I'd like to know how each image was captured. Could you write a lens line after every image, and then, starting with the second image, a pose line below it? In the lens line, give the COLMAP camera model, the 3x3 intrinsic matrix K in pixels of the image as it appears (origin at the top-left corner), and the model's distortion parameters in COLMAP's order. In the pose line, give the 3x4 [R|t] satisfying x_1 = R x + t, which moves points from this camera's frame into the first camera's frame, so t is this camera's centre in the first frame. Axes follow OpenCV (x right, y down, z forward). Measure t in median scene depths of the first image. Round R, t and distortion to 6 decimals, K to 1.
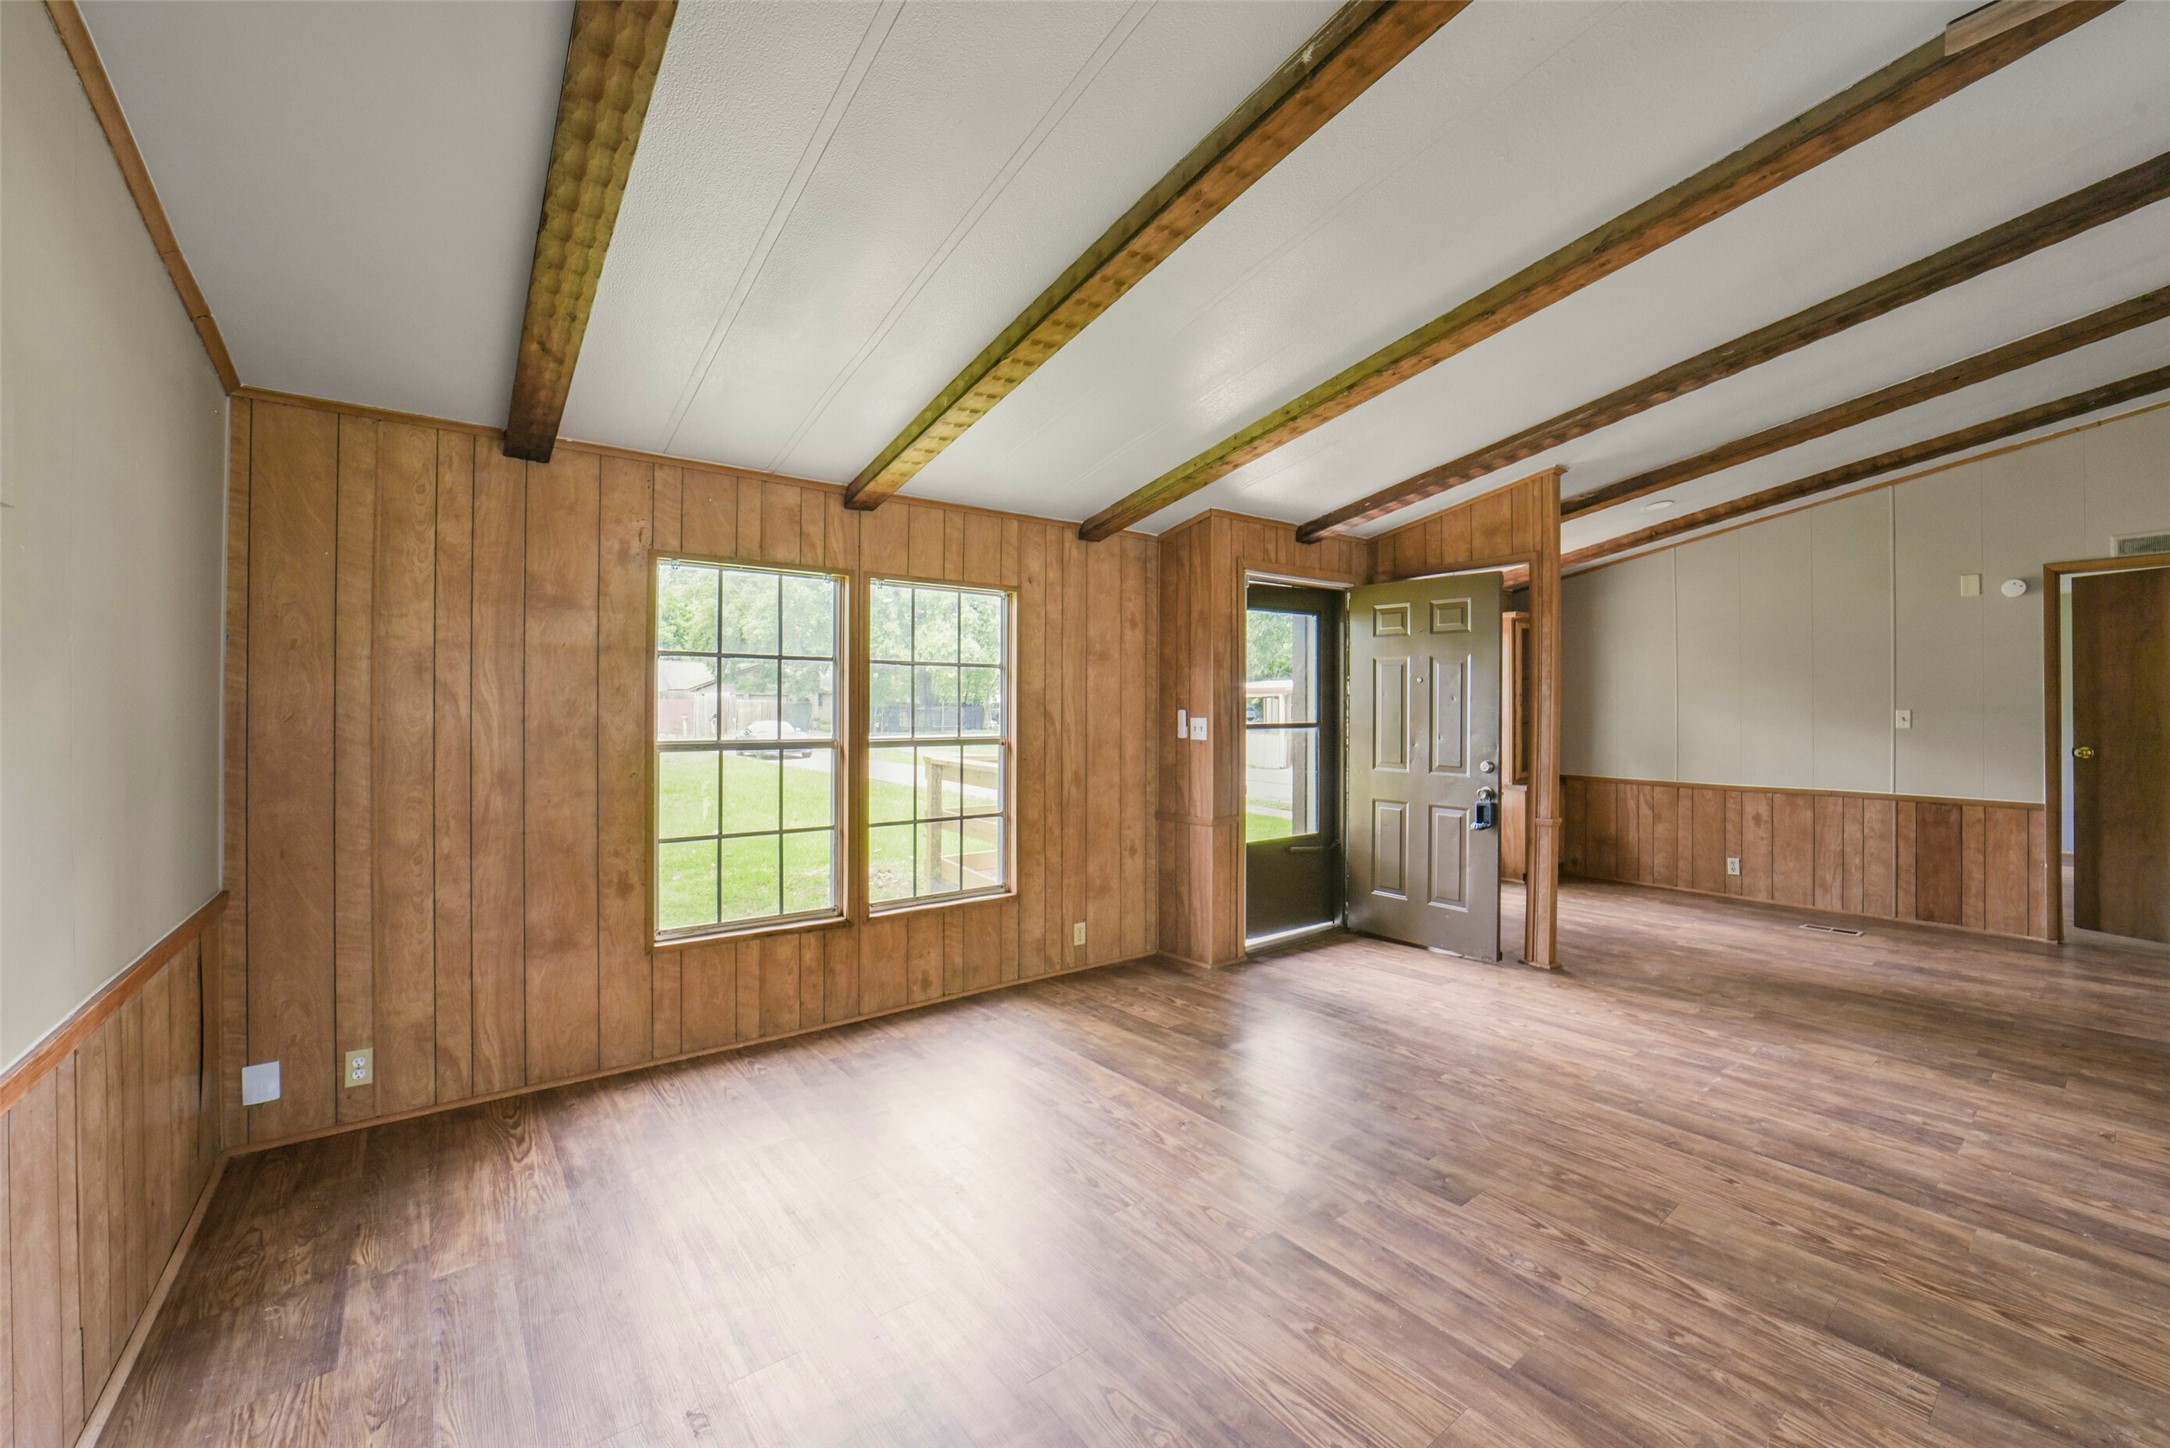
lens RADIAL K [[852.2, 0, 1092.4], [0, 852.2, 712.0], [0, 0, 1]] dist [-0.038118, 0.009743]
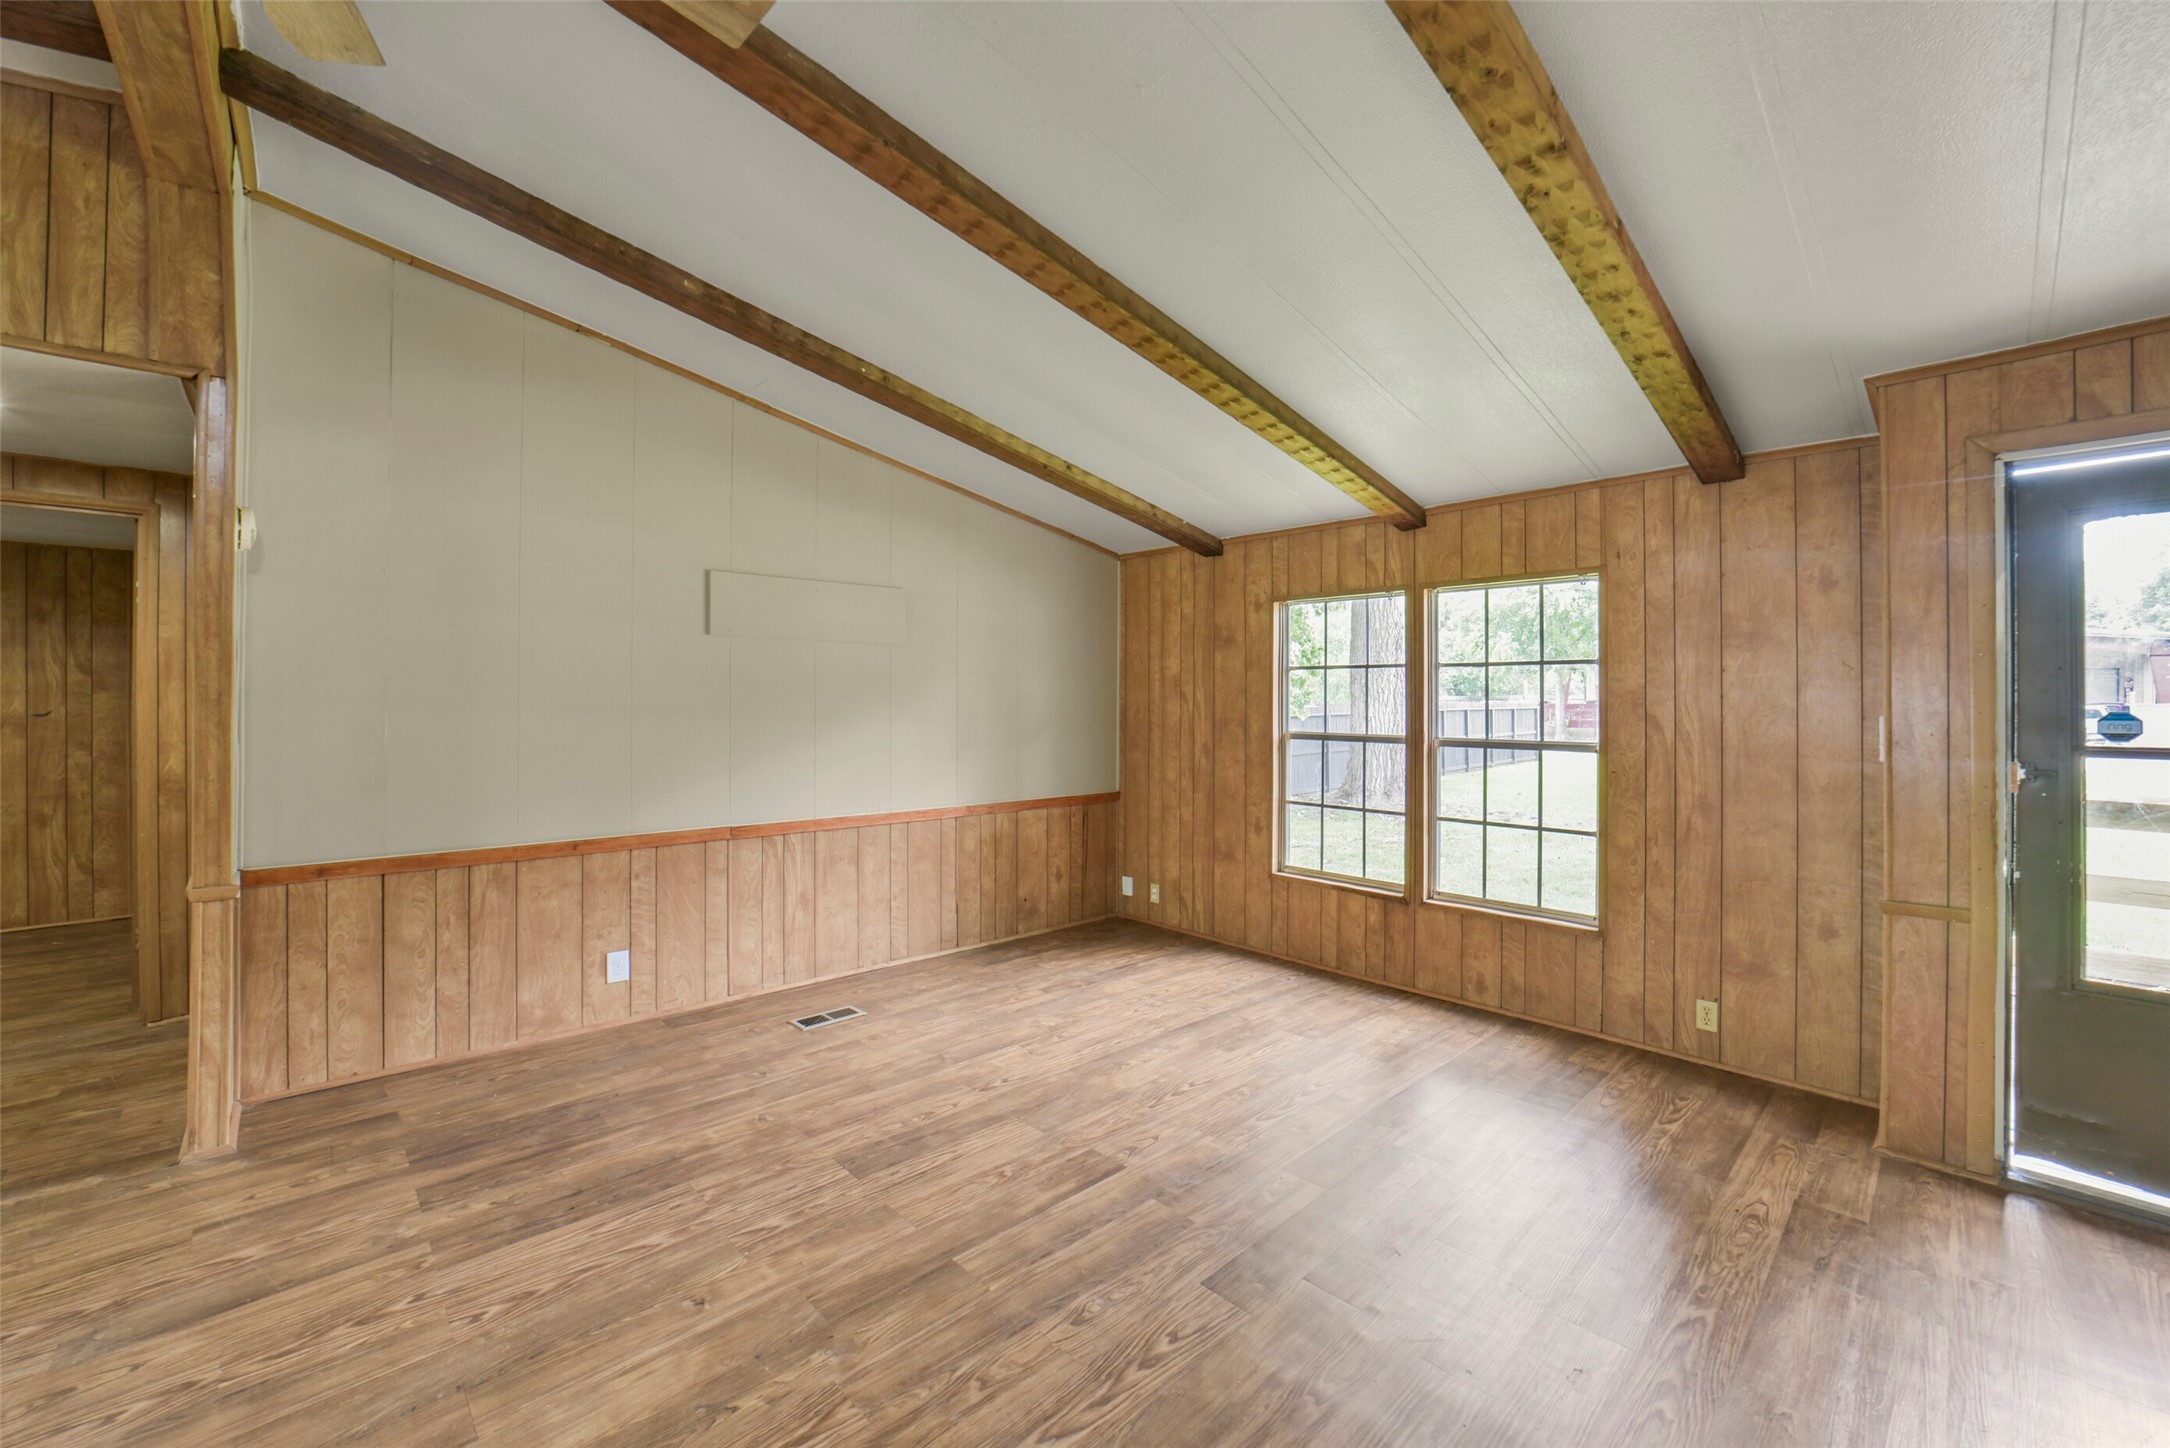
lens RADIAL K [[852.2, 0, 1105.3], [0, 852.2, 701.4], [0, 0, 1]] dist [-0.038118, 0.009743]
pose [[0.116478, -0.005889, -0.993176, 0.874740], [-0.013441, 0.999882, -0.007506, 0.000437], [0.993102, 0.014223, 0.116385, 0.538658]]
